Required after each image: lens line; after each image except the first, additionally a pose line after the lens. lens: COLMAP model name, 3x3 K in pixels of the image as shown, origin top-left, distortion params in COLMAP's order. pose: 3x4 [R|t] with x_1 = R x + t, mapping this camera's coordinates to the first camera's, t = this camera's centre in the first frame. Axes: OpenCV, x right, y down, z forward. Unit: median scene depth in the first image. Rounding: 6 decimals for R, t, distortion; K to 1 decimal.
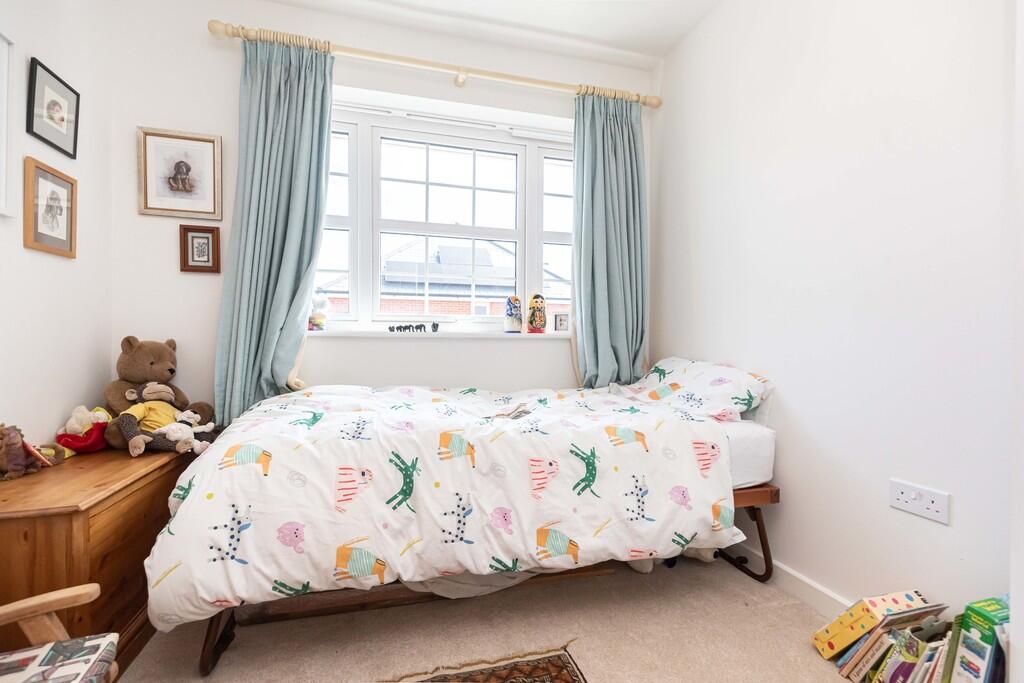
lens RADIAL K [[452.7, 0, 512.0], [0, 452.7, 341.5], [0, 0, 1]] dist [0.004398, -0.000215]
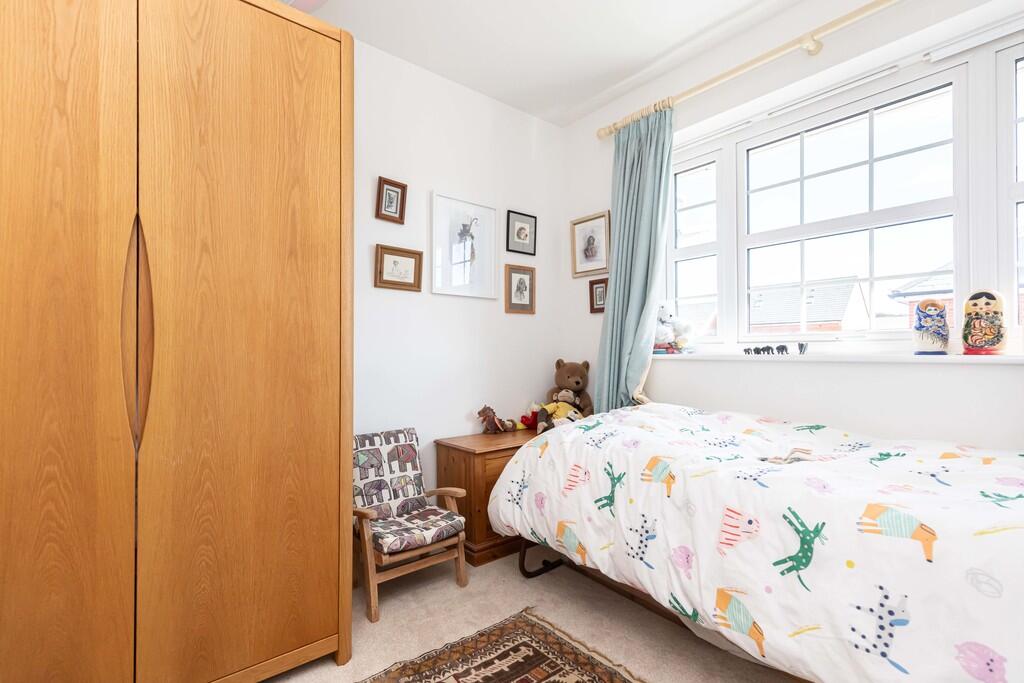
lens RADIAL K [[456.7, 0, 508.2], [0, 456.7, 350.0], [0, 0, 1]] dist [0.003609, -0.000118]
pose [[0.402274, -0.011809, -0.915443, 0.580853], [0.001256, 0.999923, -0.012346, -0.026977], [0.915518, 0.003817, 0.402258, 0.229010]]
